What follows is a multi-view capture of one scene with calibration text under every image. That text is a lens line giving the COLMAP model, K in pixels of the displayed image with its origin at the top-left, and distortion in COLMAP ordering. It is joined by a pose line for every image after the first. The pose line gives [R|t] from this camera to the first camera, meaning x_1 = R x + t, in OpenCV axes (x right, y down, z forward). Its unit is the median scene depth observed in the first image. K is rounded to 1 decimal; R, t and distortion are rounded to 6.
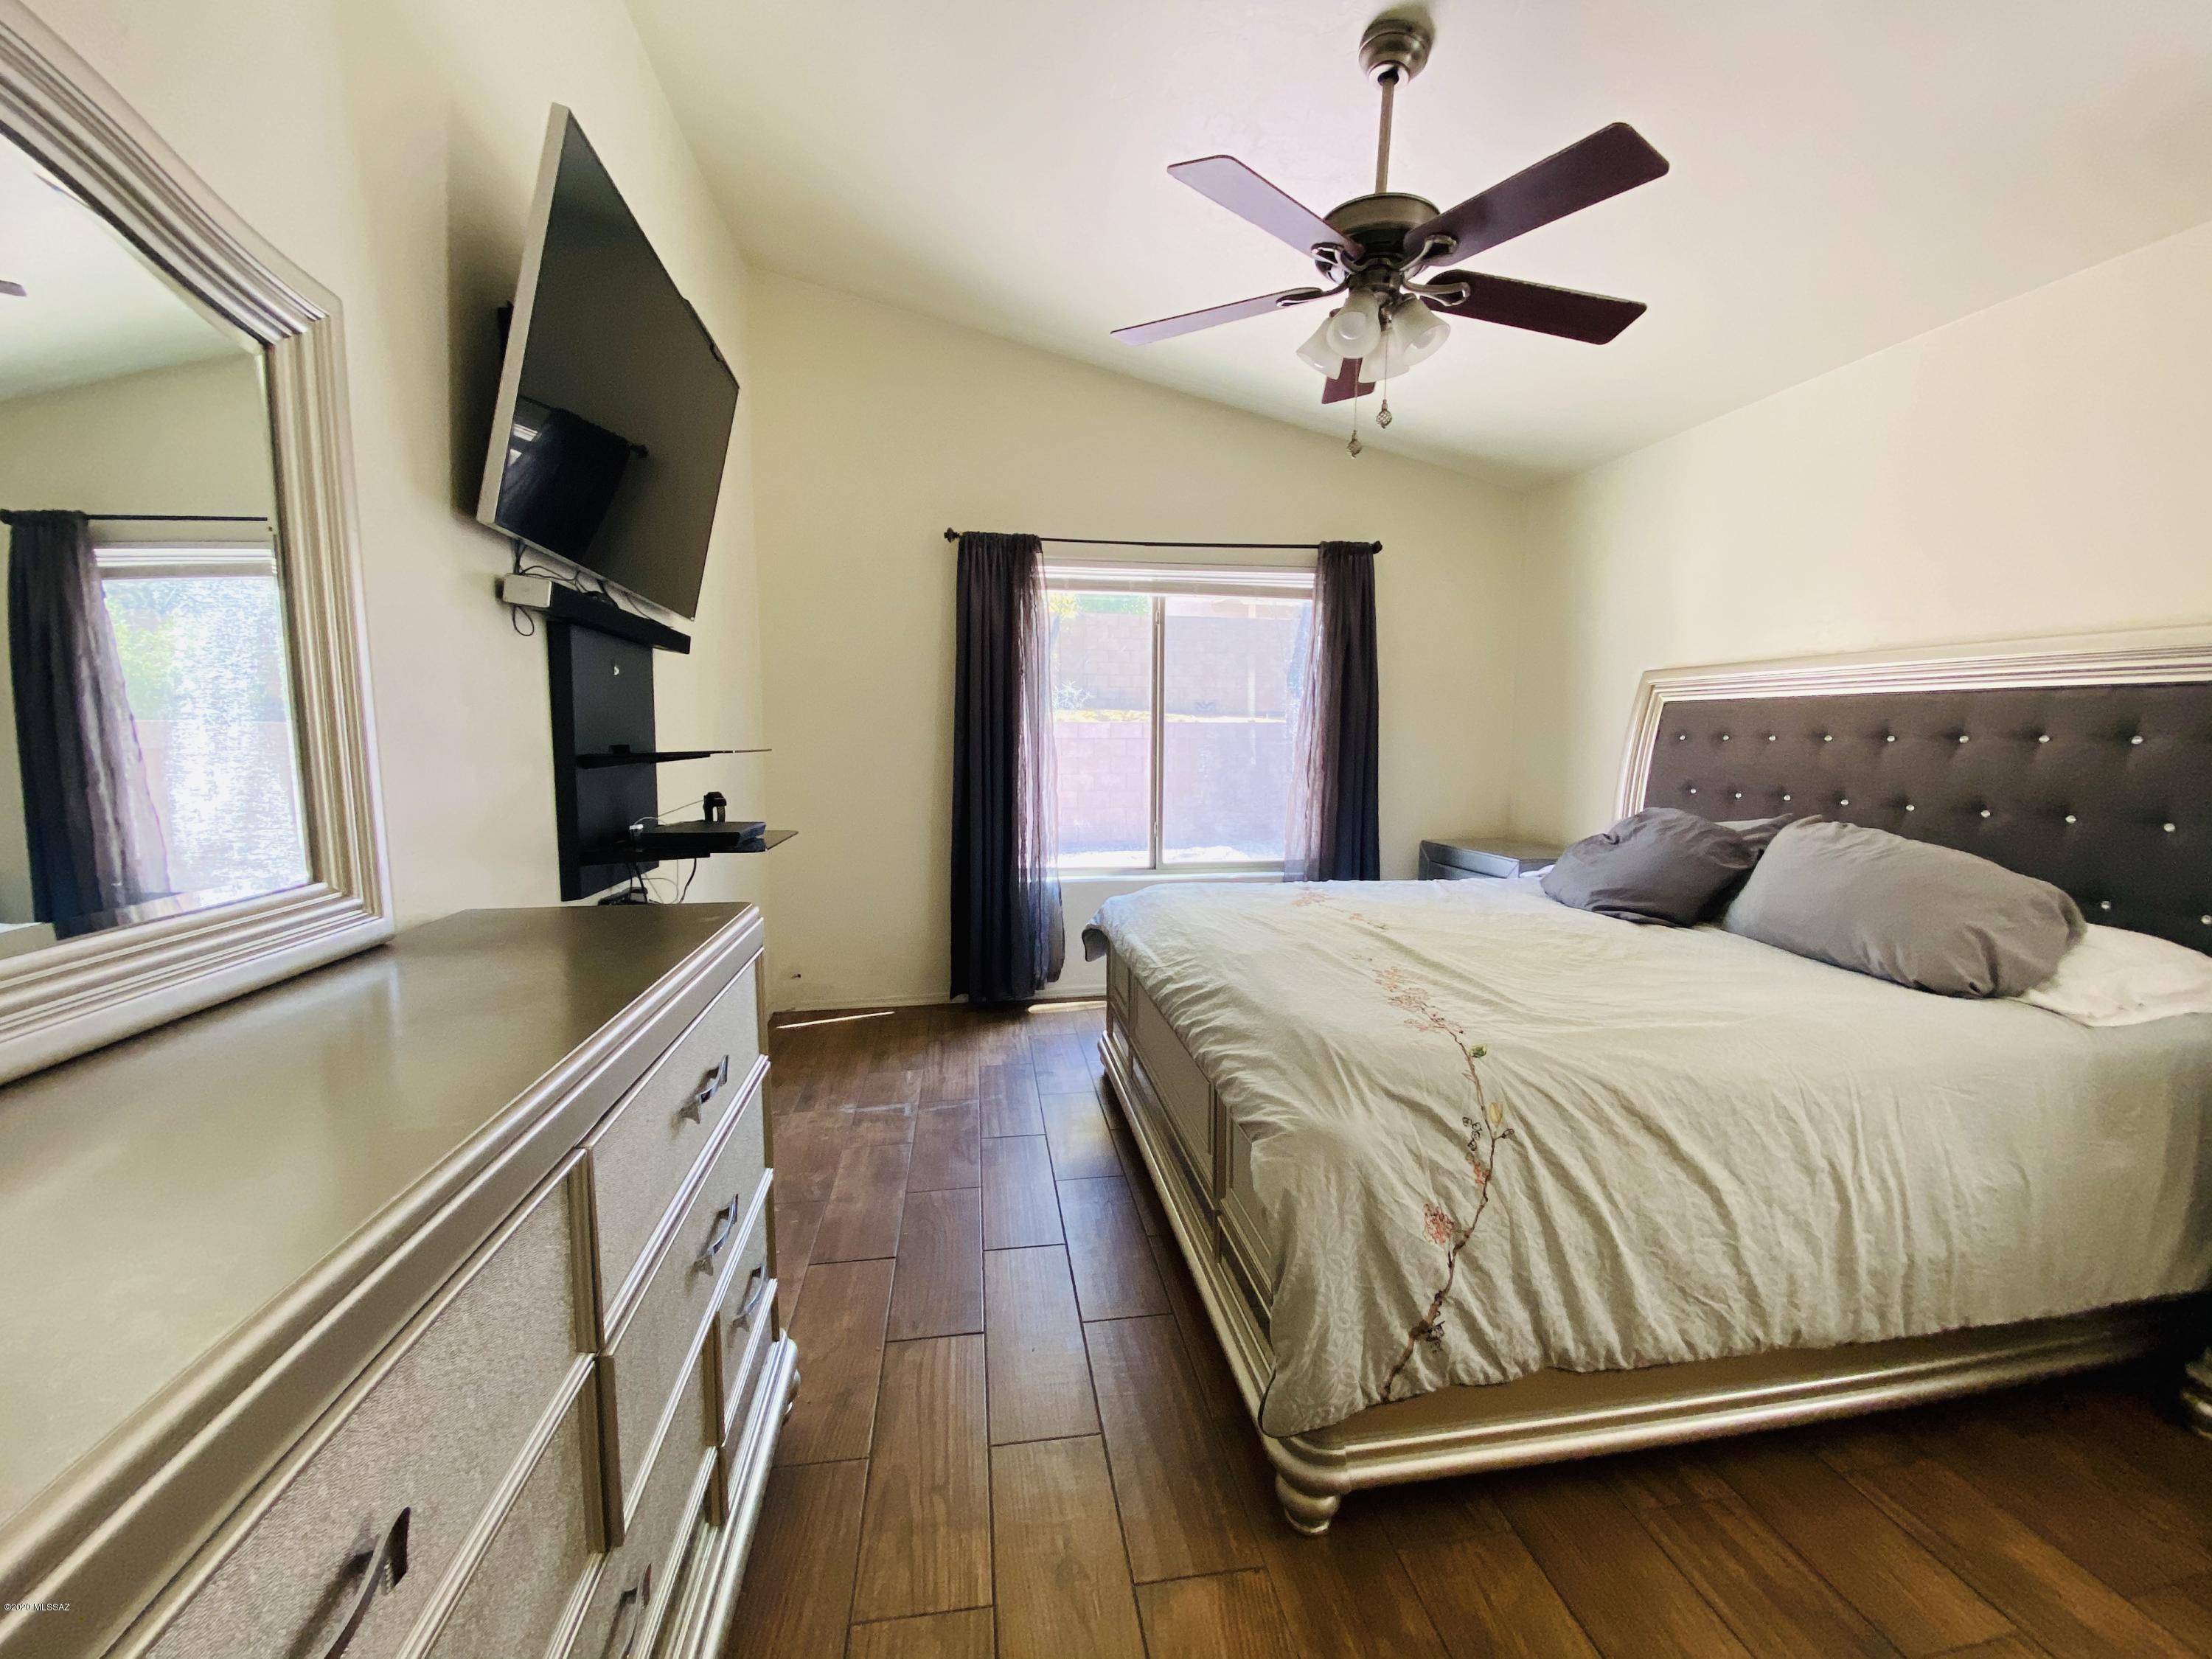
lens RADIAL K [[884.2, 0, 1093.0], [0, 884.2, 834.8], [0, 0, 1]] dist [0.023431, -0.021703]
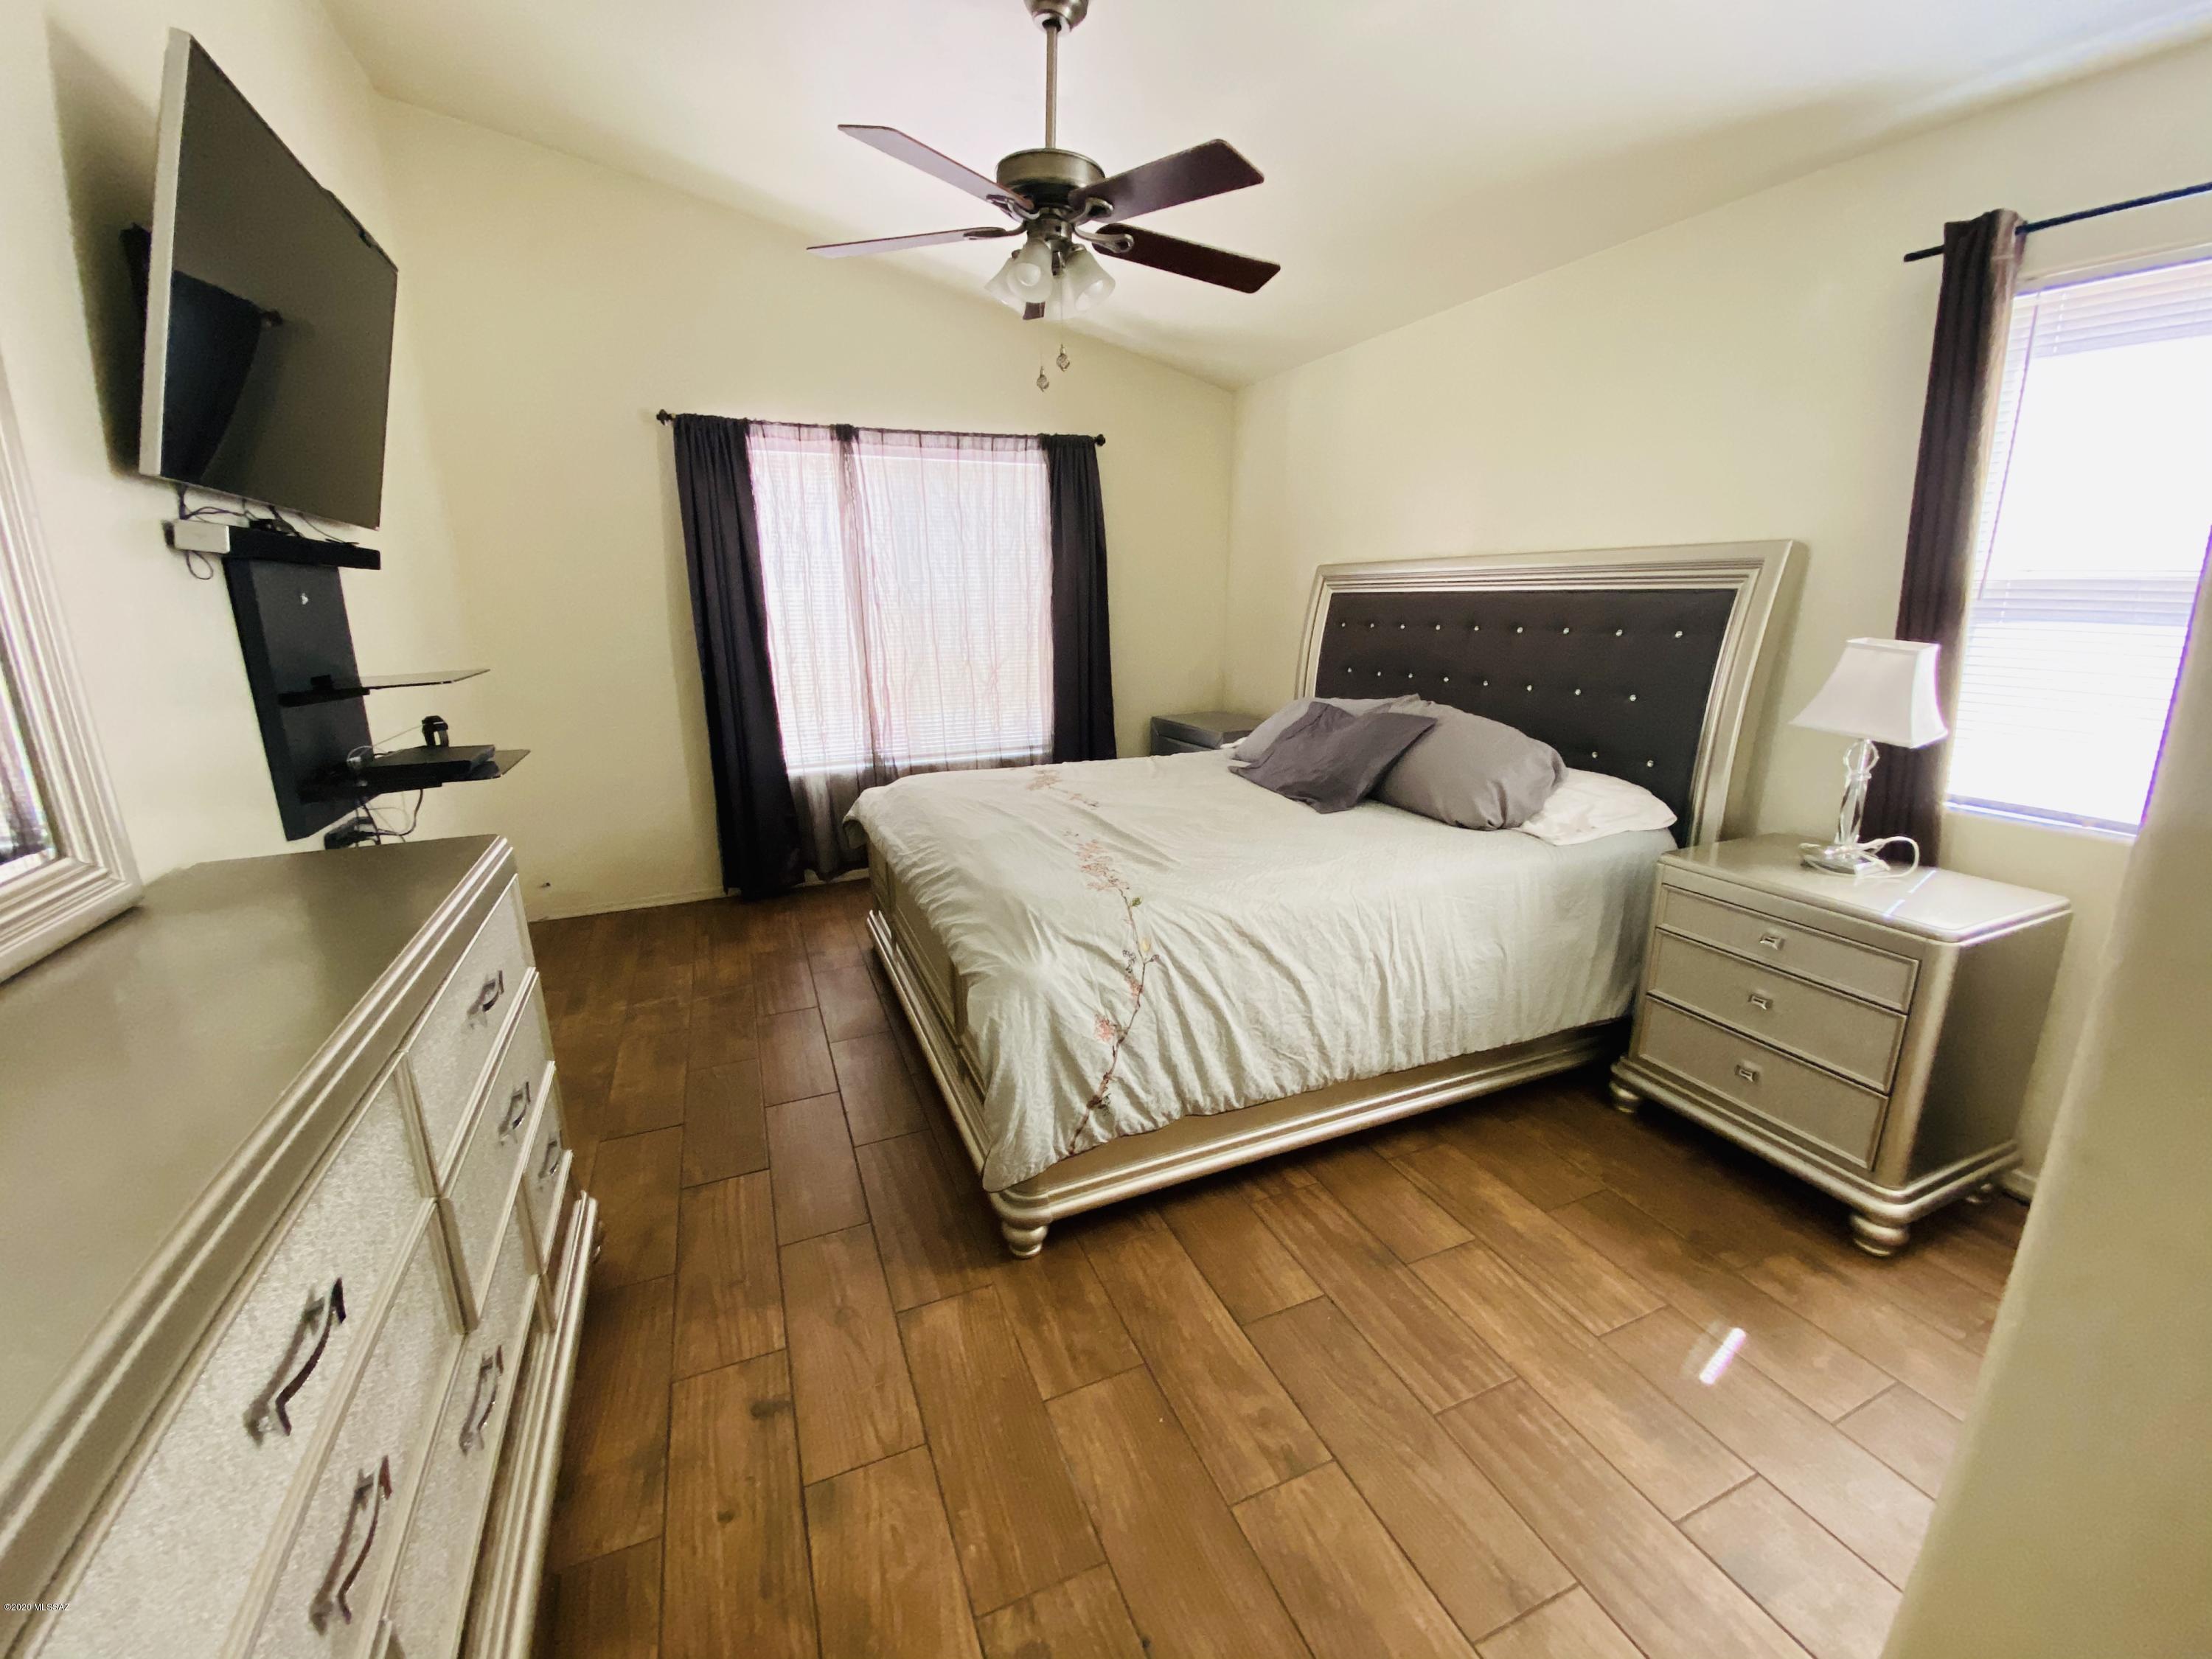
lens RADIAL K [[895.0, 0, 1094.8], [0, 895.0, 834.2], [0, 0, 1]] dist [0.034927, -0.024026]
pose [[0.969278, -0.077501, 0.233439, 0.066864], [0.042526, 0.987573, 0.151297, -0.061612], [-0.242264, -0.136722, 0.960529, -0.260513]]
